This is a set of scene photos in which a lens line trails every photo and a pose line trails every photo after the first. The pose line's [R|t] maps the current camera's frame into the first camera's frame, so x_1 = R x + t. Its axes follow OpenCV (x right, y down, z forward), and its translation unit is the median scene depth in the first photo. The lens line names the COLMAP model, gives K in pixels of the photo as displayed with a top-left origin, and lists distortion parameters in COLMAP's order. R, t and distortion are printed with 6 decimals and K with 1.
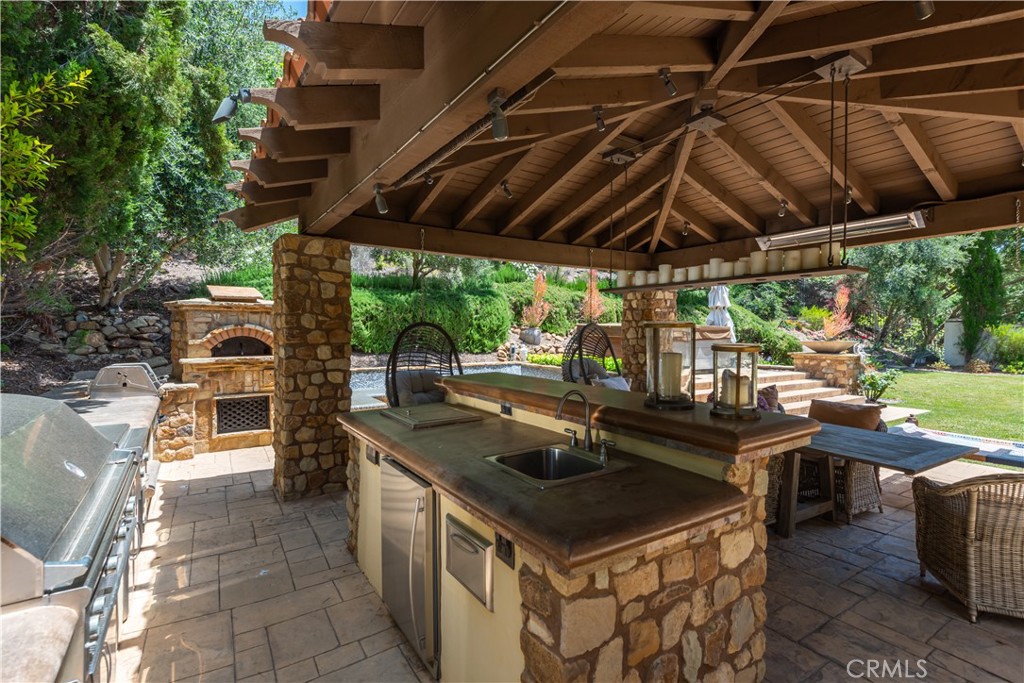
lens RADIAL K [[467.9, 0, 513.4], [0, 467.9, 338.0], [0, 0, 1]] dist [0.001118, -0.000054]
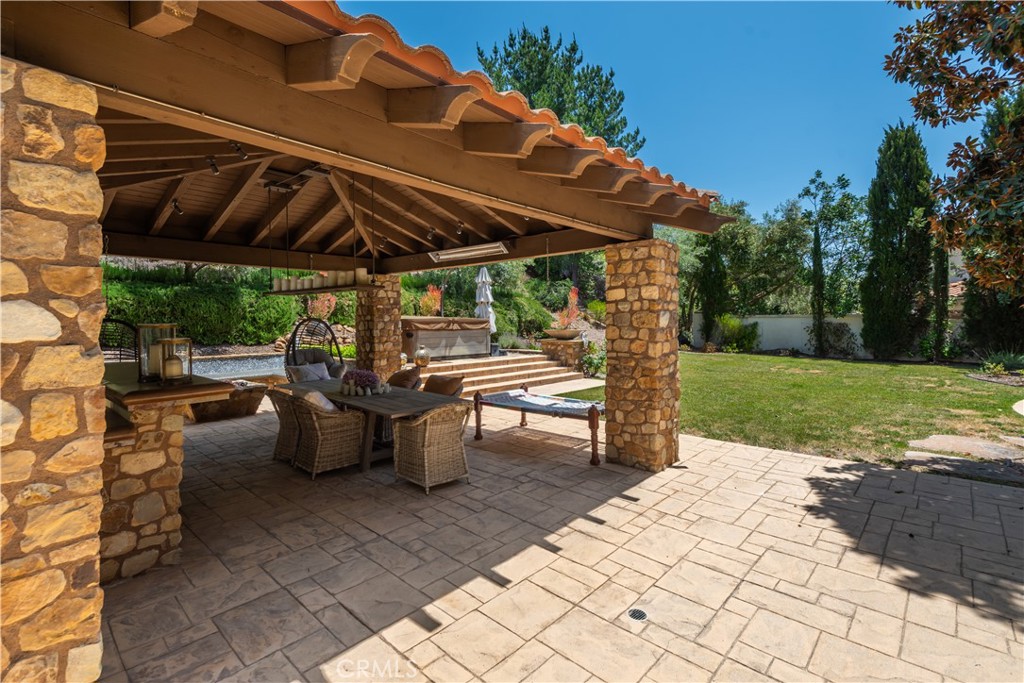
lens RADIAL K [[460.3, 0, 511.0], [0, 460.3, 320.2], [0, 0, 1]] dist [0.030064, -0.014309]
pose [[0.965441, -0.004451, 0.260583, 0.209972], [0.008563, 0.999856, -0.014647, -0.002492], [-0.260480, 0.016373, 0.965340, -0.150208]]
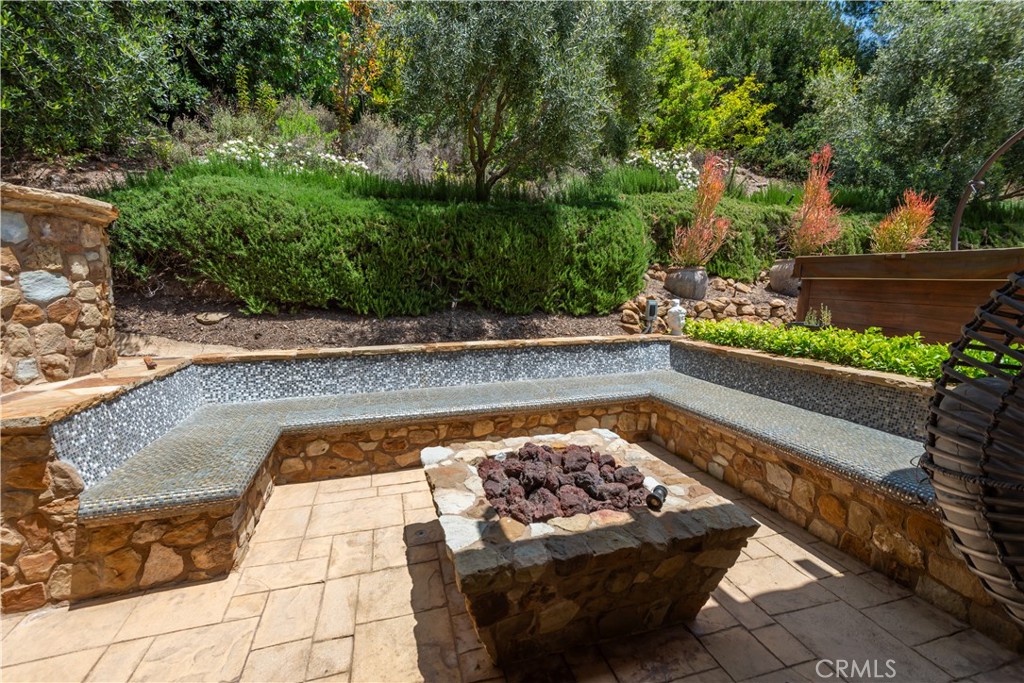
lens RADIAL K [[454.4, 0, 510.0], [0, 454.4, 335.8], [0, 0, 1]] dist [0.056636, -0.037071]
pose [[0.957699, 0.024462, -0.286731, -0.006135], [0.003031, 0.995468, 0.095050, 0.005907], [0.287757, -0.091898, 0.953284, 0.478004]]
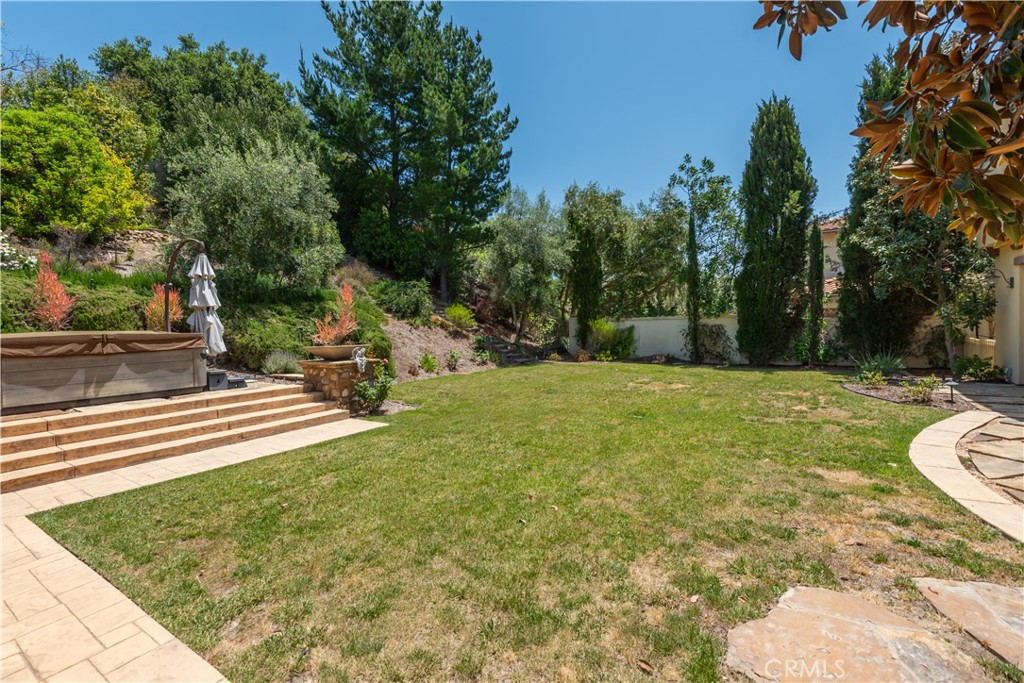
lens RADIAL K [[454.4, 0, 510.0], [0, 454.4, 335.8], [0, 0, 1]] dist [0.056636, -0.037071]
pose [[0.913523, -0.035477, 0.405237, 0.617783], [0.034337, 0.999359, 0.010086, -0.009749], [-0.405335, 0.004700, 0.914156, 0.096475]]
